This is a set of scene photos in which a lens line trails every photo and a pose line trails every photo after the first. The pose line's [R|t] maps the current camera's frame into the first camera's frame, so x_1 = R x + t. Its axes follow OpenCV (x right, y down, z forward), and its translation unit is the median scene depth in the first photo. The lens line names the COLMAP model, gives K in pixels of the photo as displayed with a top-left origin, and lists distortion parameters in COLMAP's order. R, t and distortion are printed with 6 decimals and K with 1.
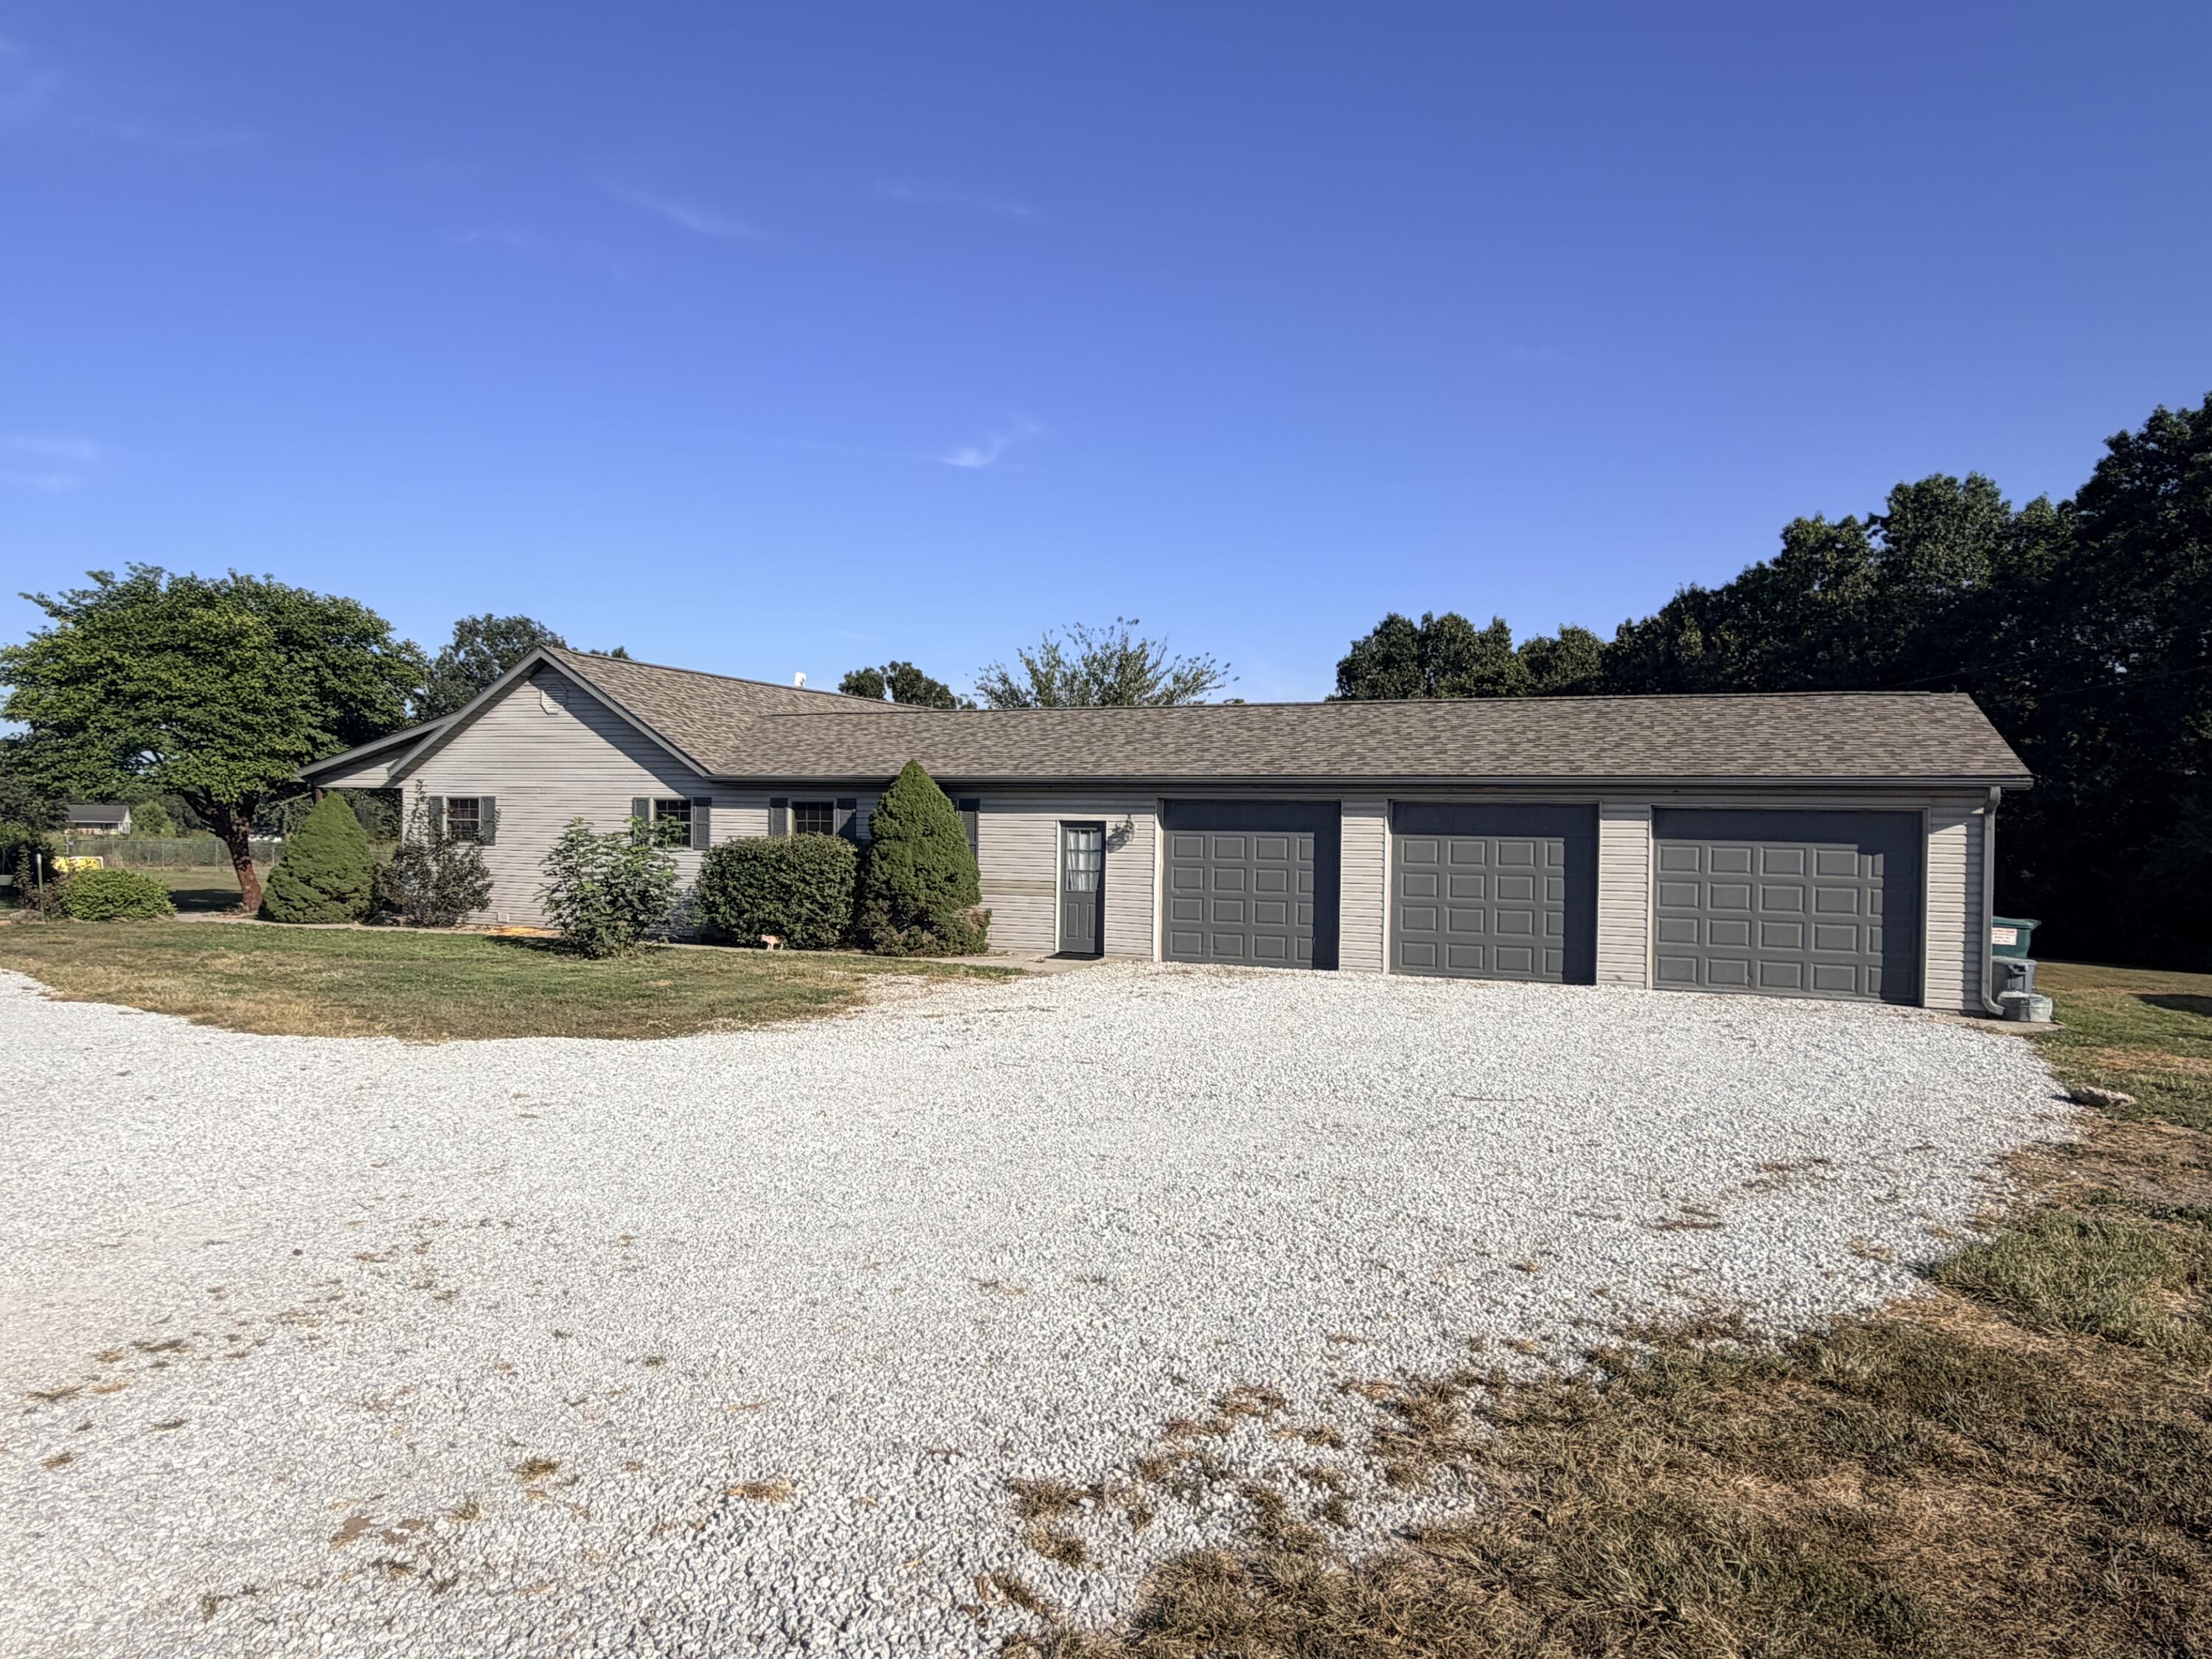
lens RADIAL K [[1383.5, 0, 1106.0], [0, 1383.5, 829.5], [0, 0, 1]] dist [0.001856, 0.000272]
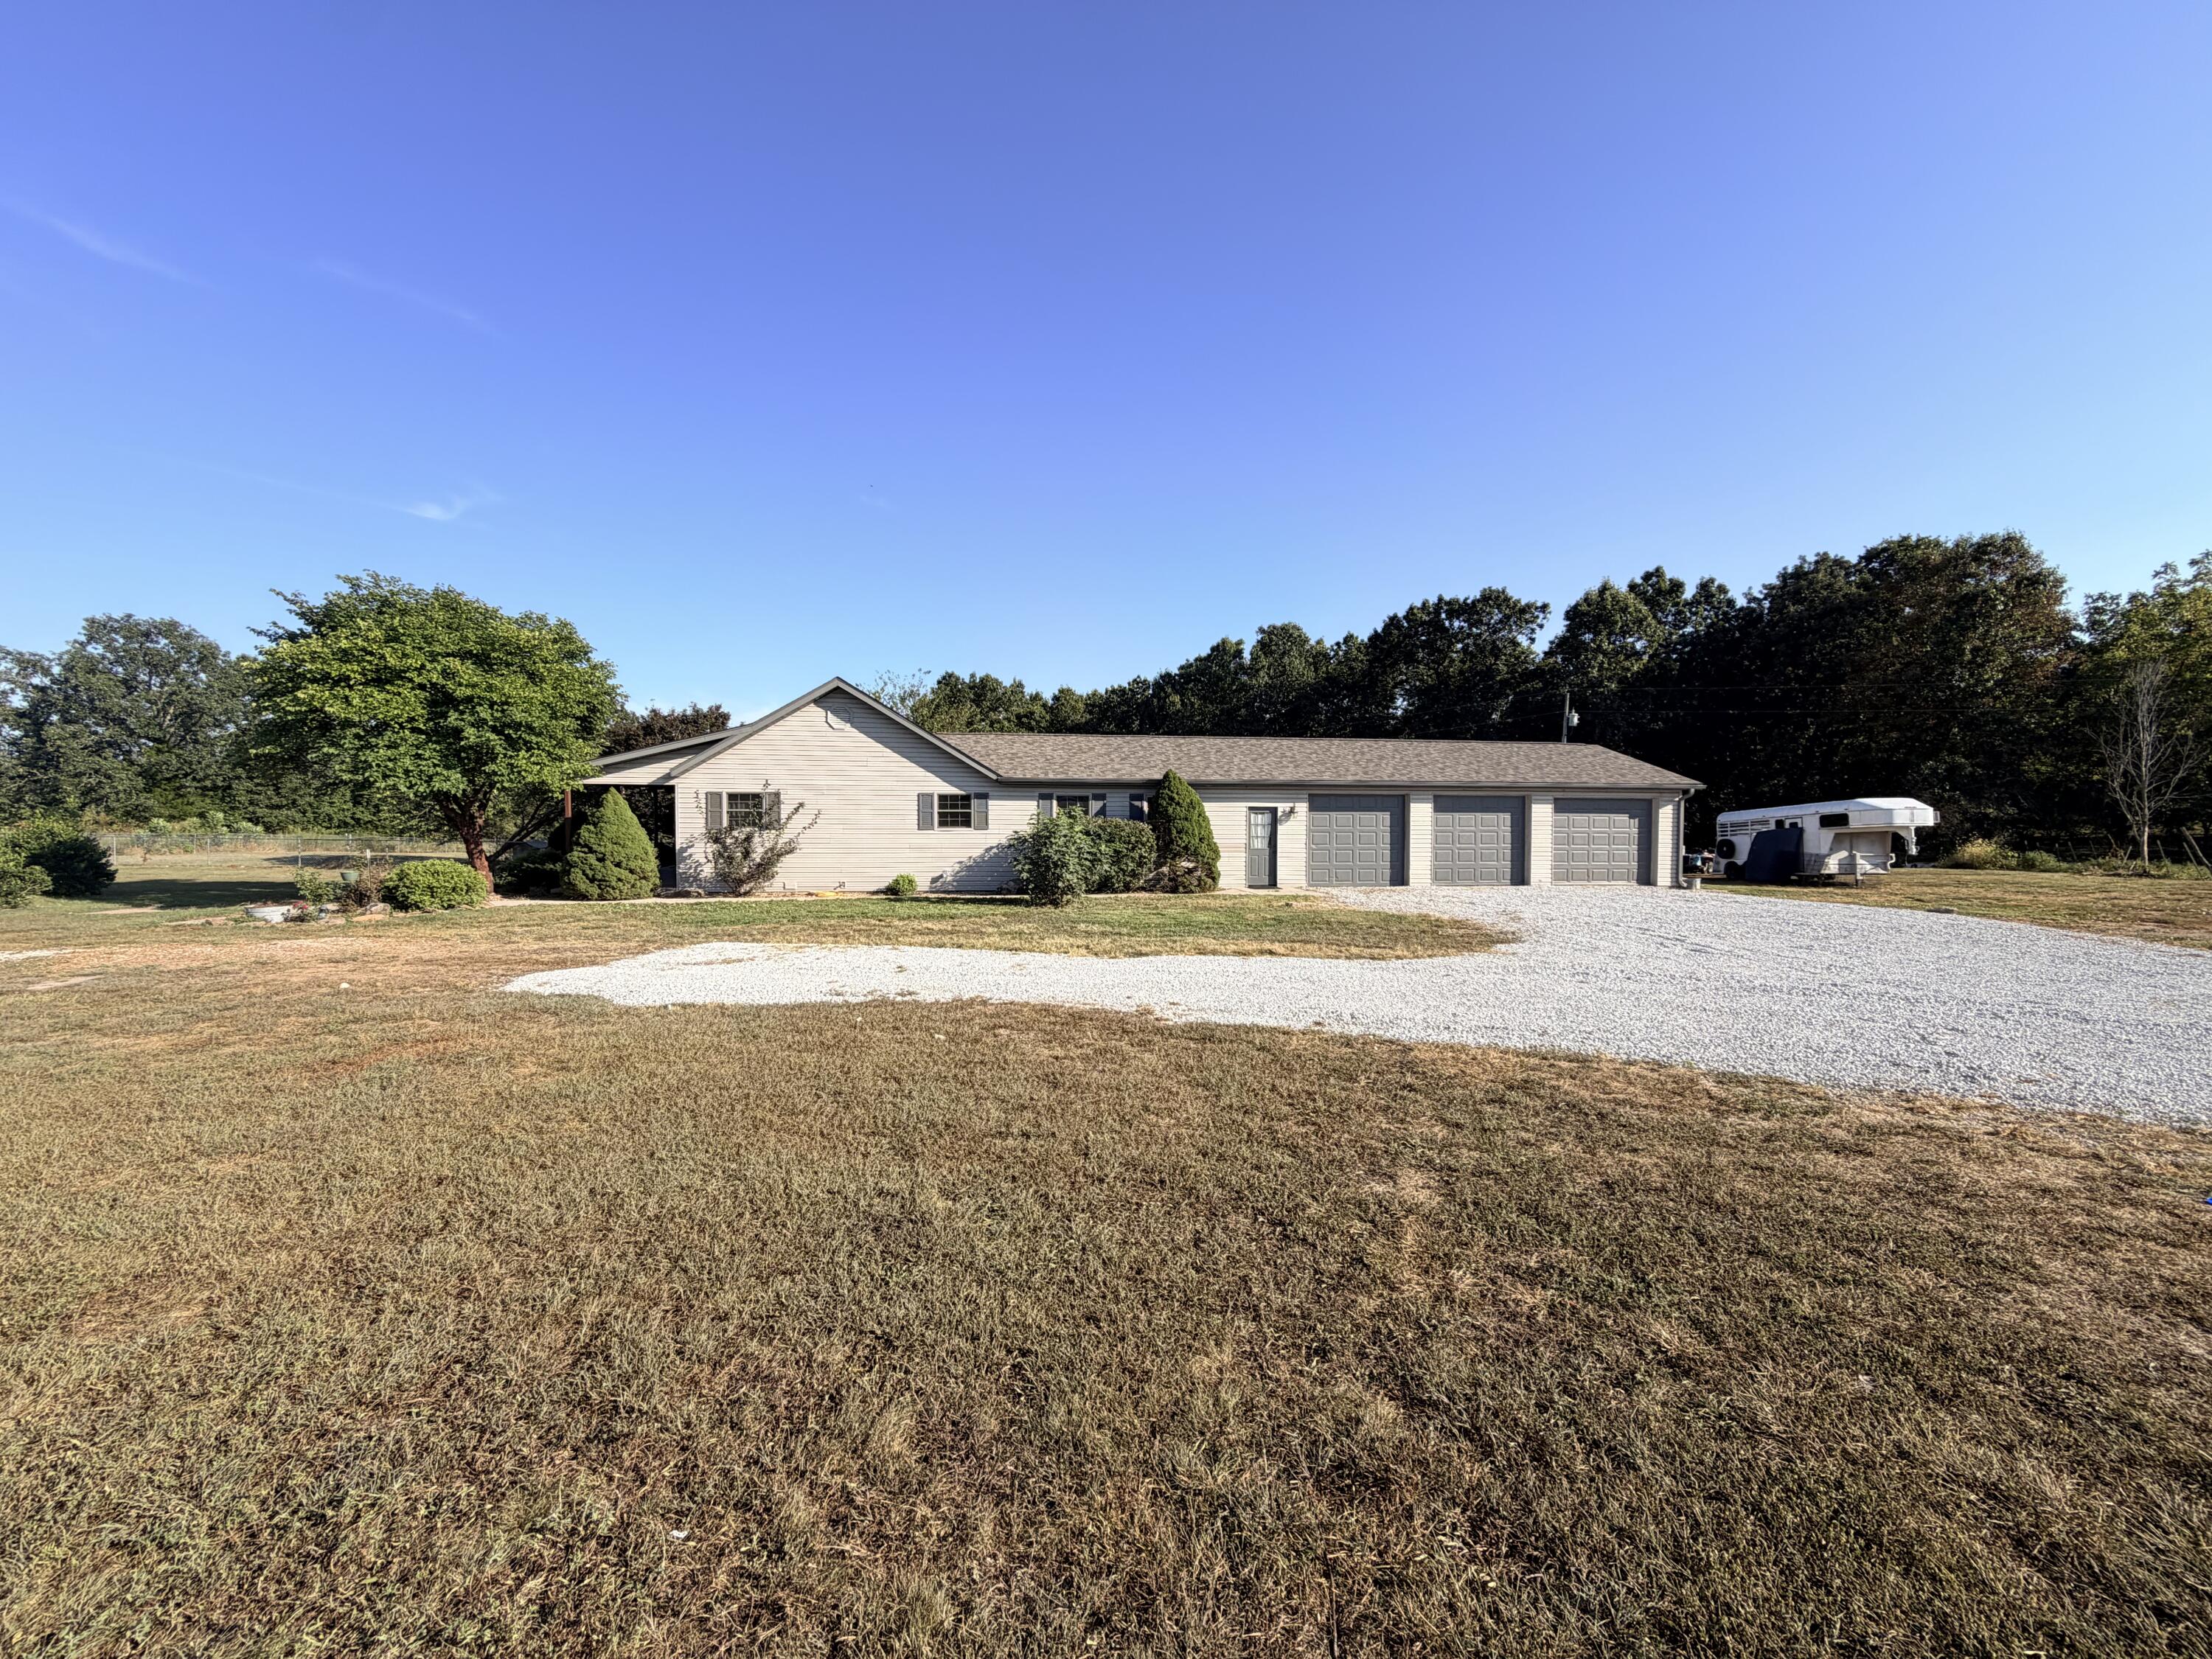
lens RADIAL K [[882.3, 0, 1100.6], [0, 882.3, 823.7], [0, 0, 1]] dist [-0.001267, -0.000213]
pose [[0.859041, -0.020847, 0.511483, -0.730469], [0.010480, 0.999677, 0.023143, -0.012489], [-0.511800, -0.014521, 0.858982, 0.174949]]
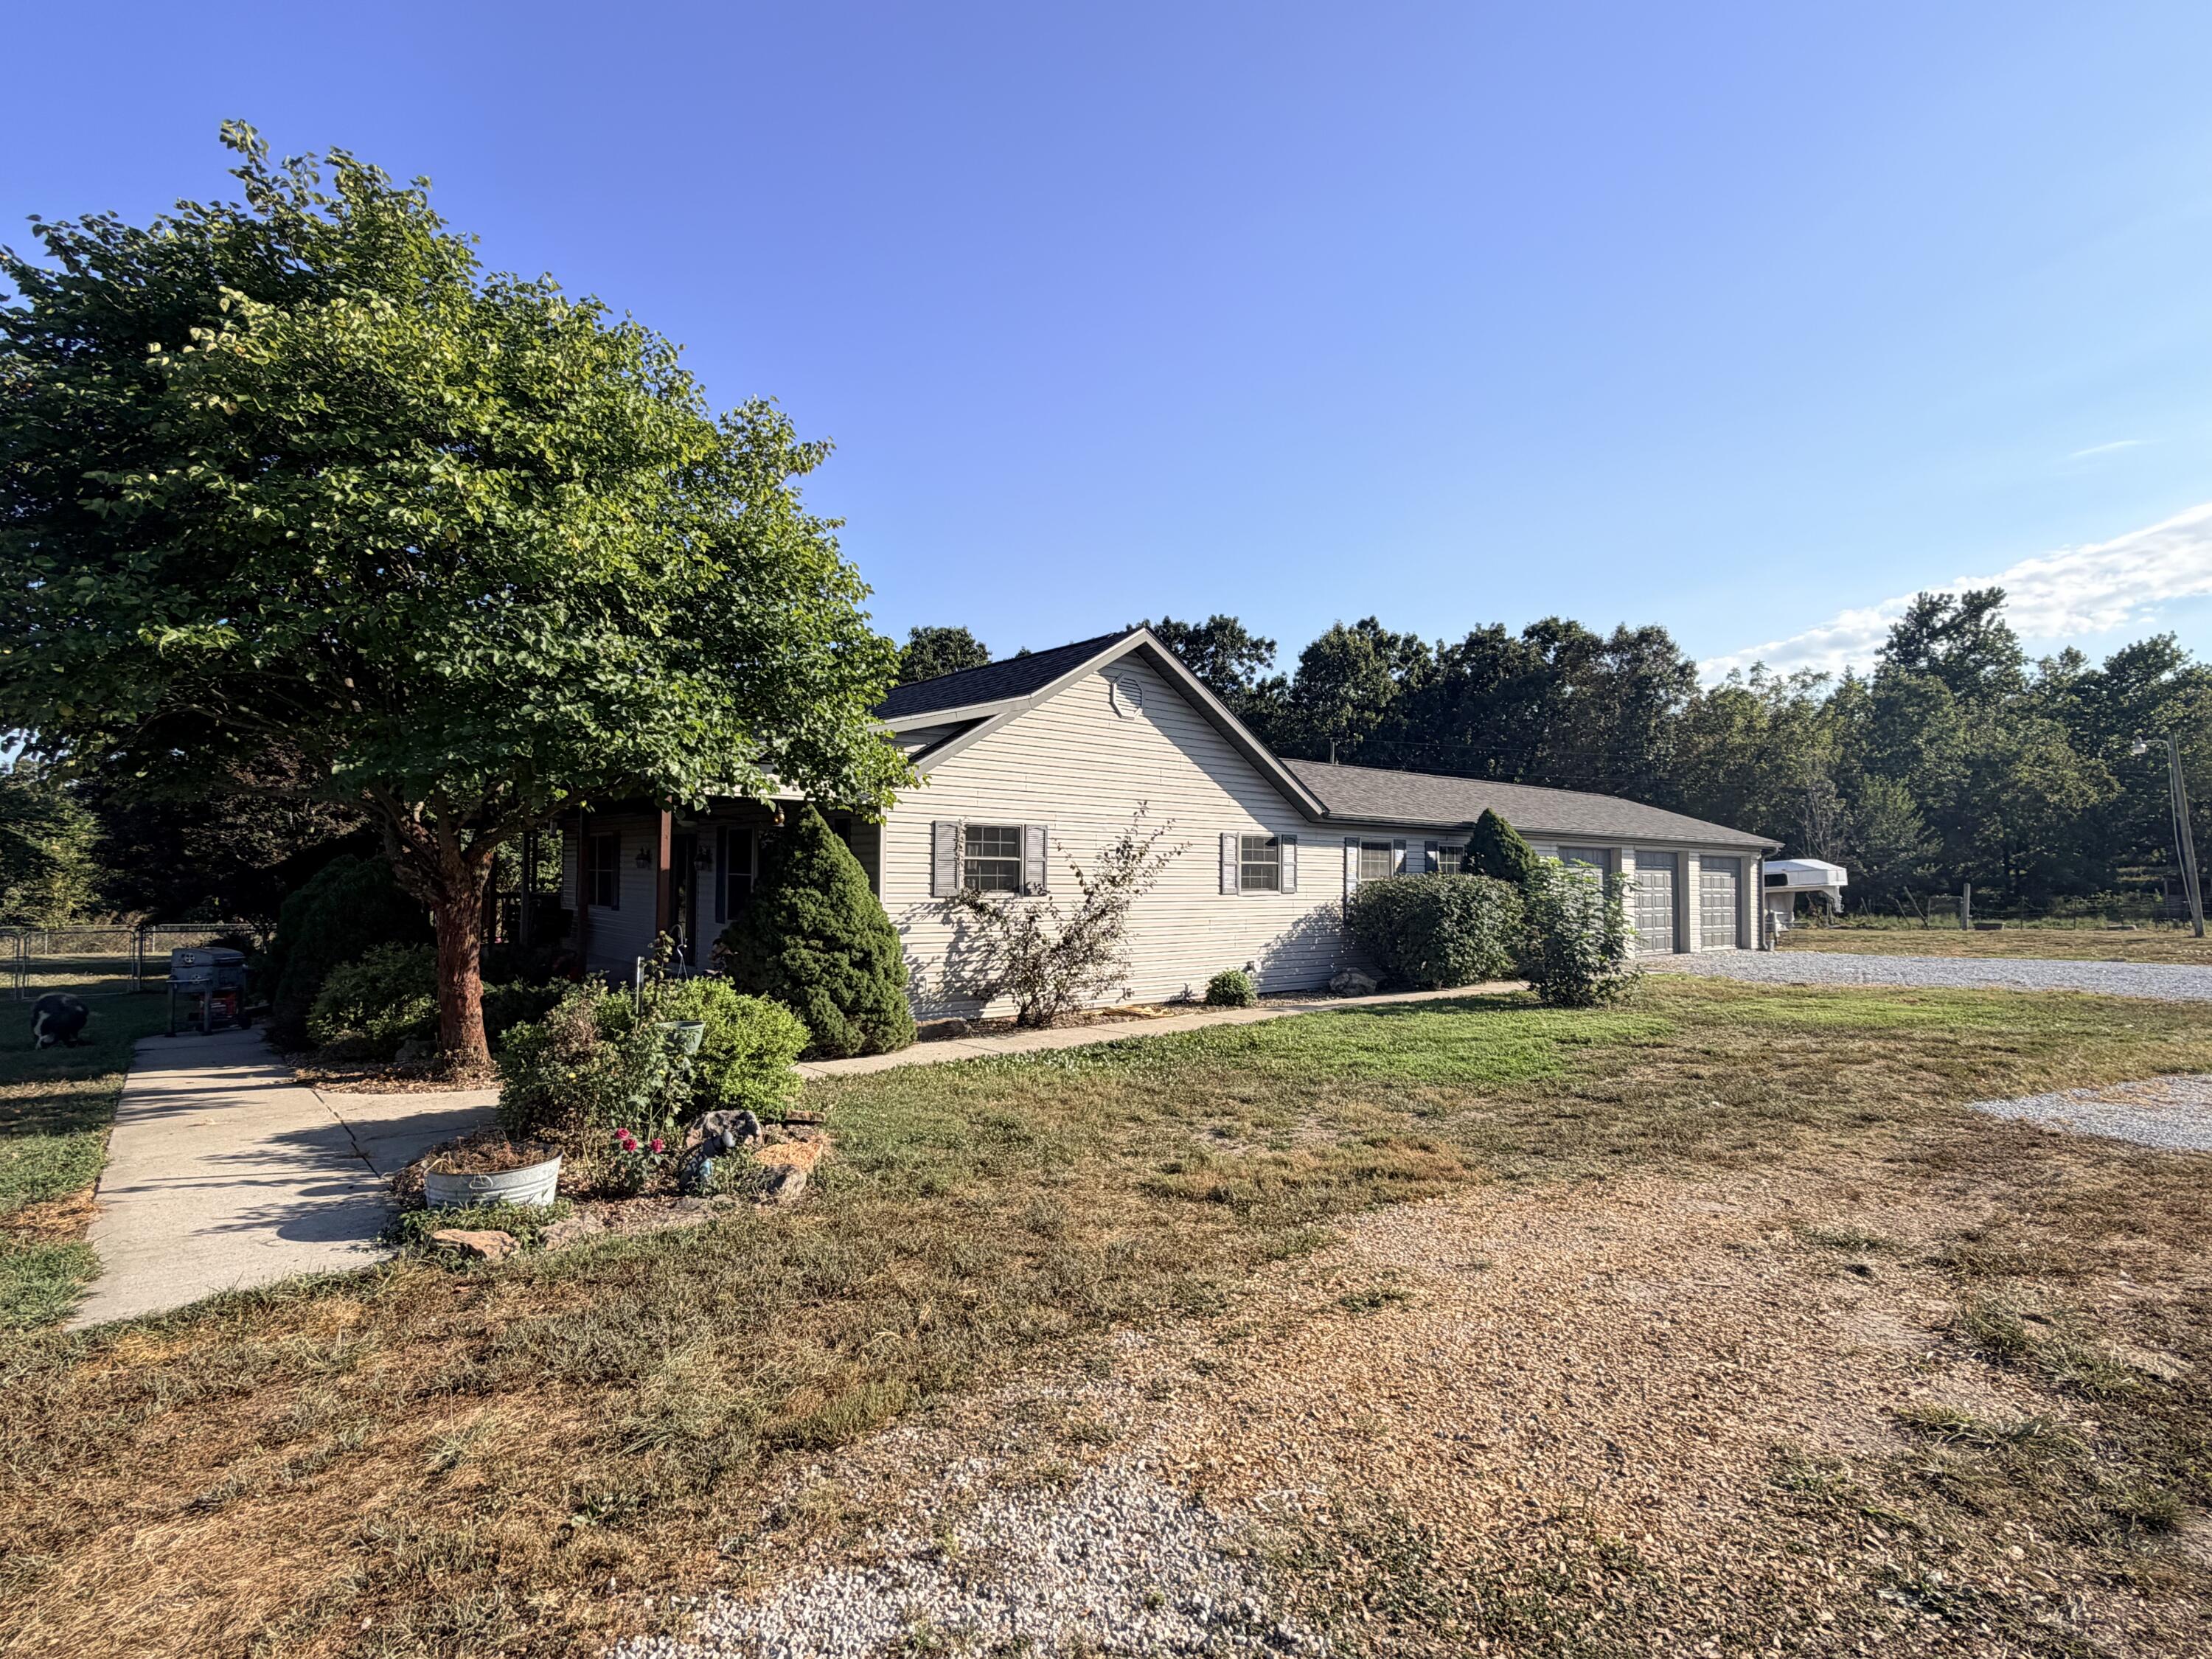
lens RADIAL K [[1116.0, 0, 1106.0], [0, 1116.0, 829.5], [0, 0, 1]] dist [0.001459, 0.000283]
pose [[0.445902, 0.024026, 0.894759, -1.116386], [0.000351, 0.999635, -0.027017, -0.008259], [-0.895082, 0.012361, 0.445731, 0.875896]]
